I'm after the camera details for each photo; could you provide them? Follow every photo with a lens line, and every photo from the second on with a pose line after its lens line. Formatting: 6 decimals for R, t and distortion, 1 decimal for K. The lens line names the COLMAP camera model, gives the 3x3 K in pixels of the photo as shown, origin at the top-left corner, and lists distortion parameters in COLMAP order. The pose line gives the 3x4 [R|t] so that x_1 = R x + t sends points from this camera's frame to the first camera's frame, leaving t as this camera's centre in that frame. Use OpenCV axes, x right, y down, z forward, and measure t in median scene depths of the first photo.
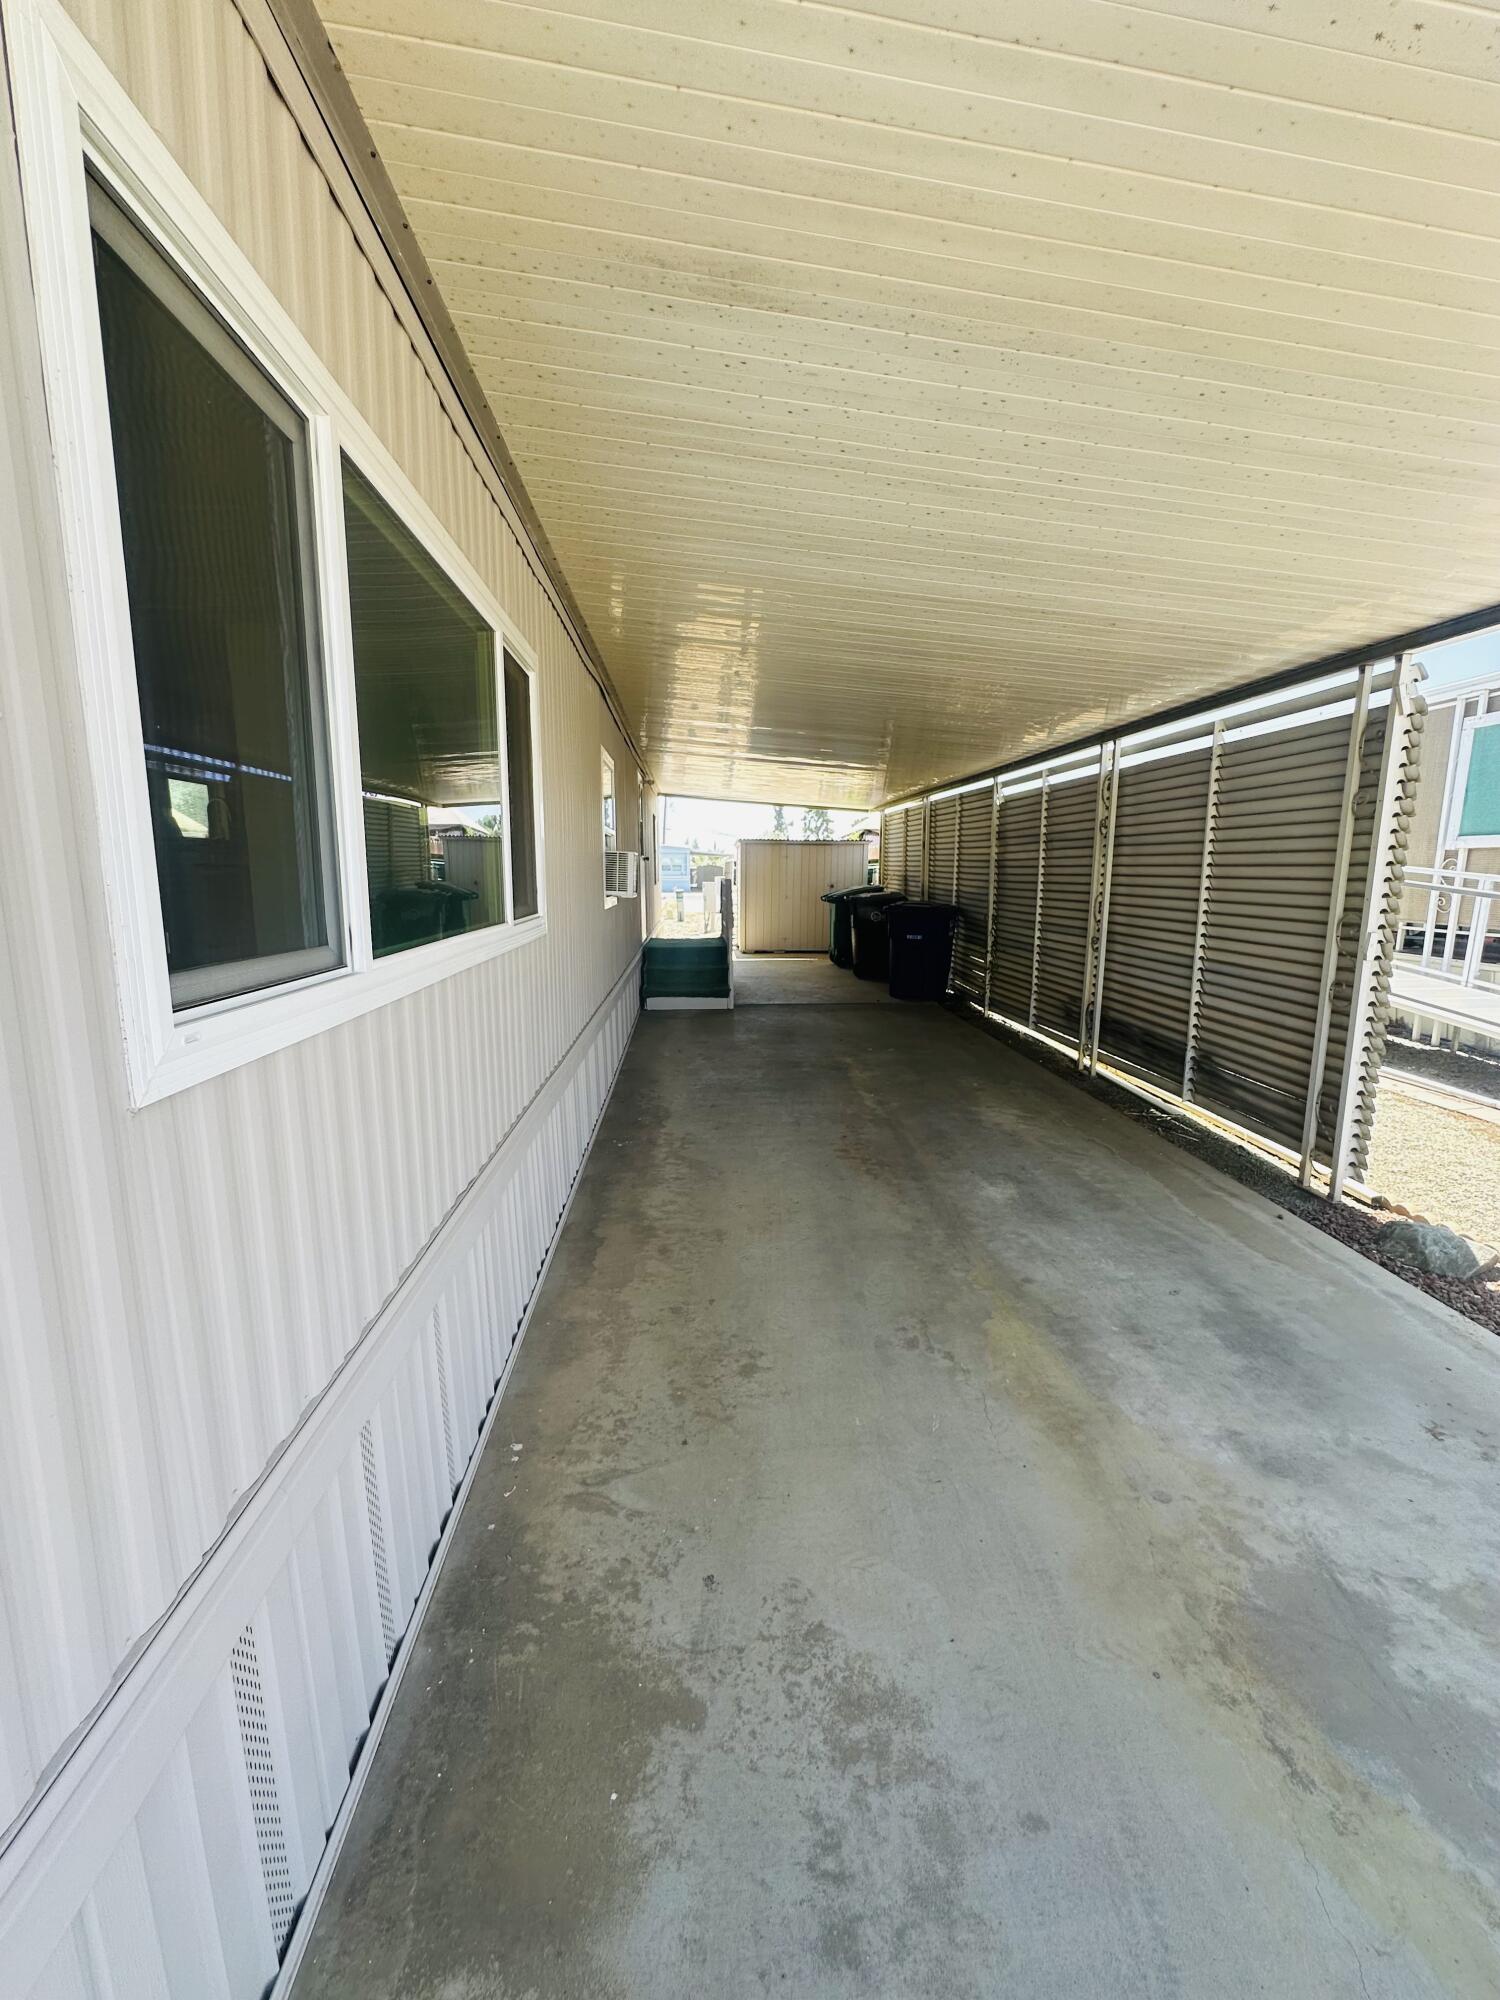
lens RADIAL K [[799.8, 0, 750.0], [0, 799.8, 1000.0], [0, 0, 1]] dist [-0.006755, 0.001069]
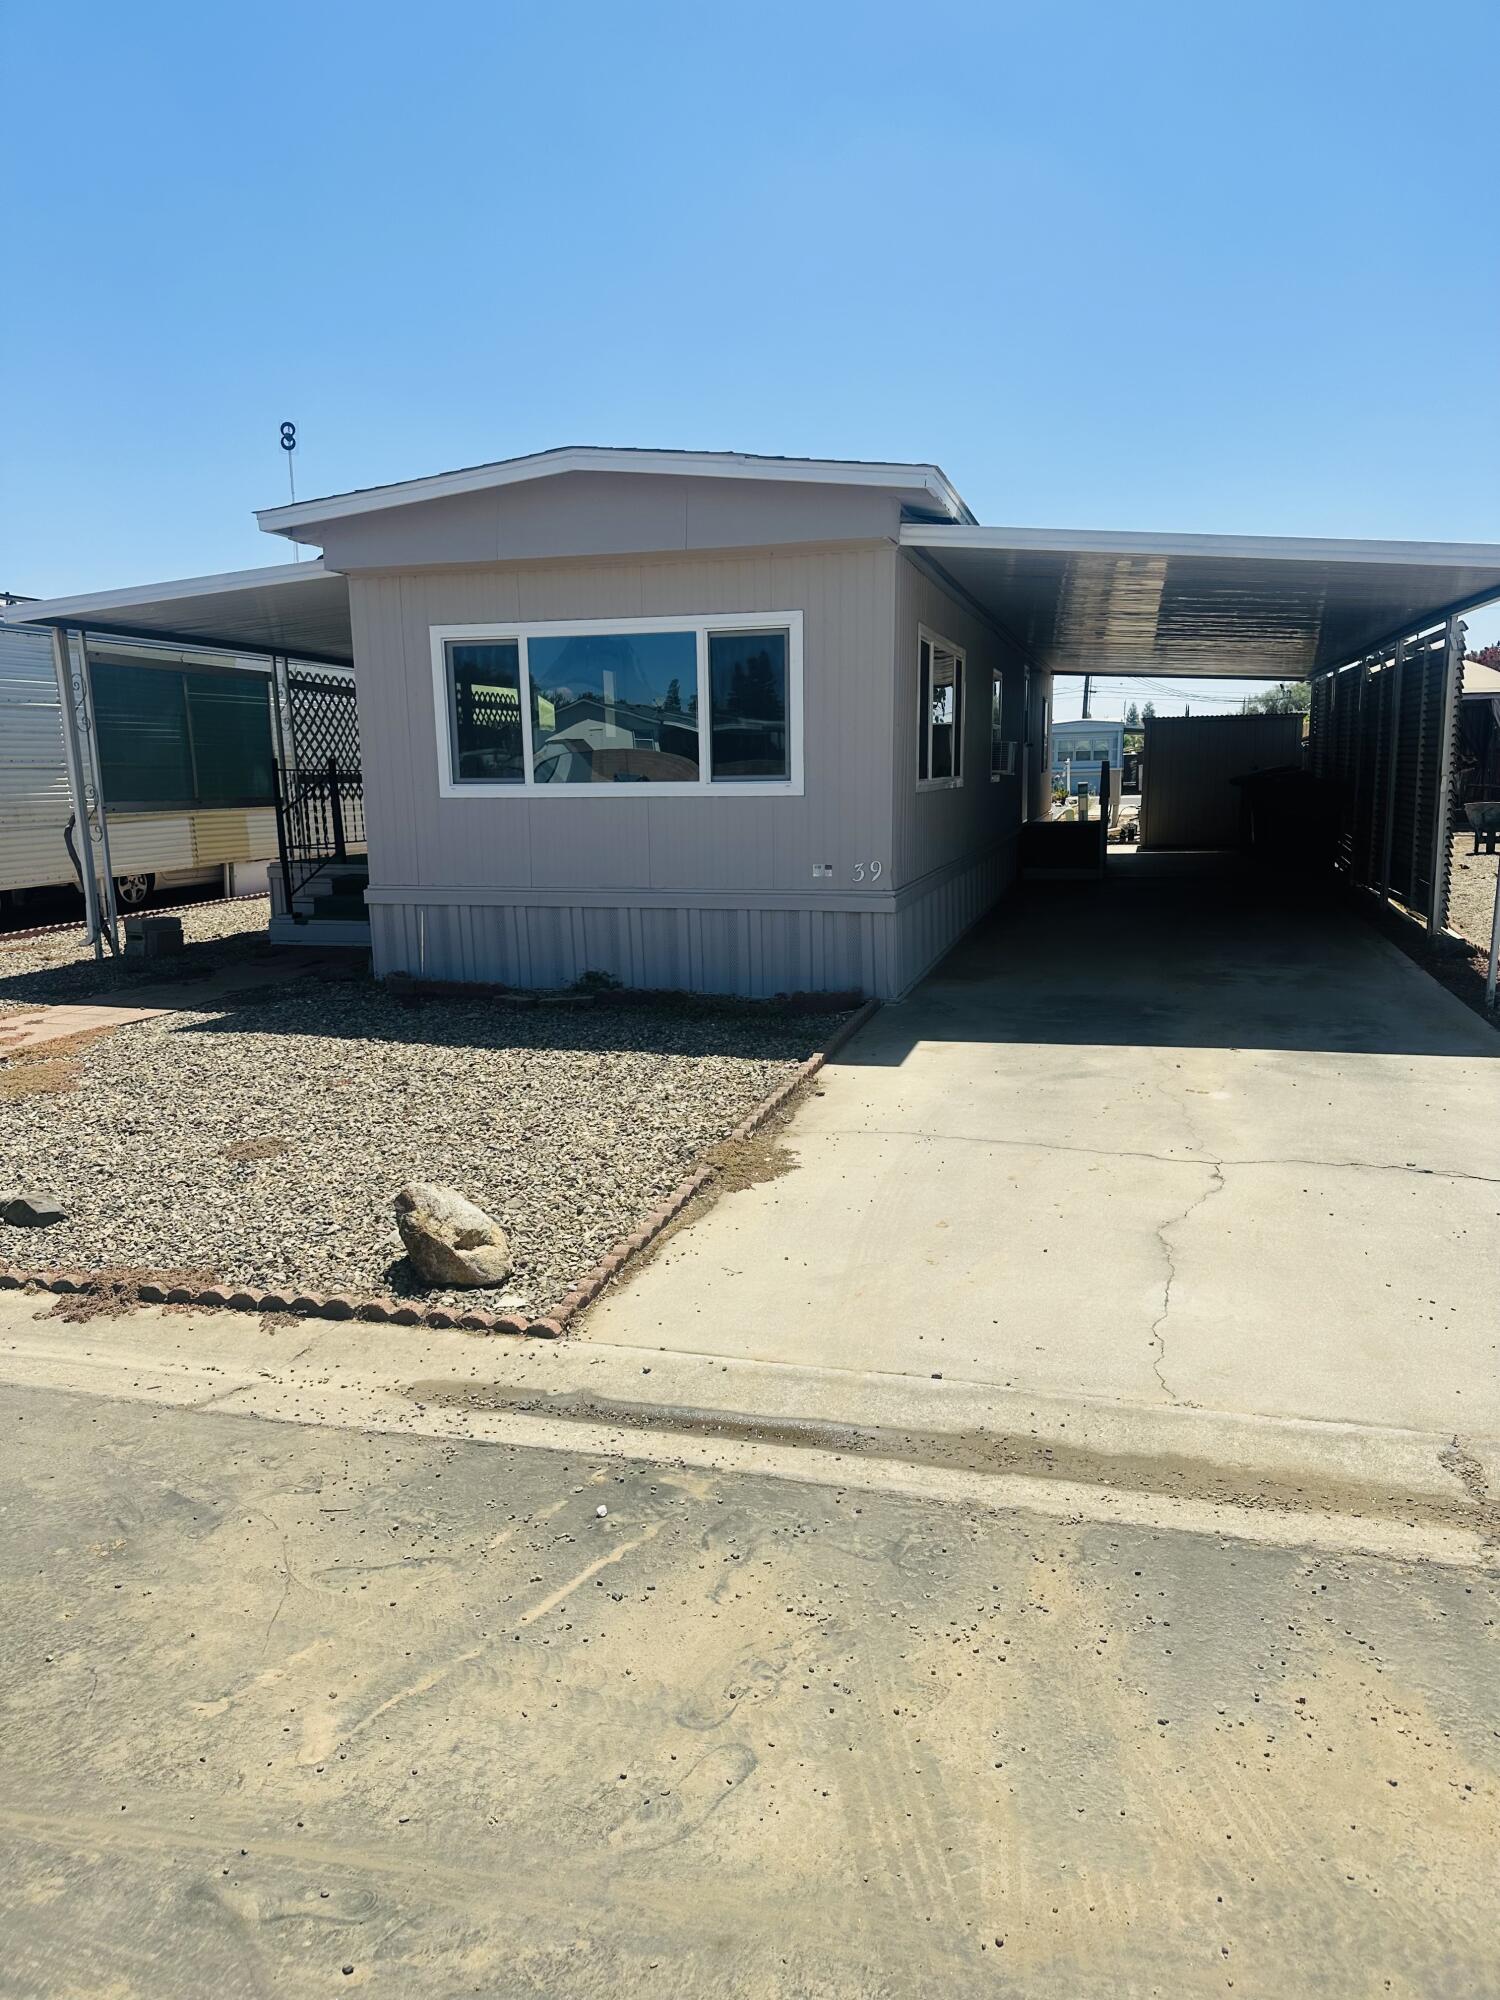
lens RADIAL K [[1397.5, 0, 730.9], [0, 1397.5, 1012.8], [0, 0, 1]] dist [0.090076, -0.134421]
pose [[0.937493, 0.038221, -0.345898, 0.261284], [-0.032911, 0.999233, 0.021215, 0.254274], [0.346444, -0.008505, 0.938032, -1.493192]]
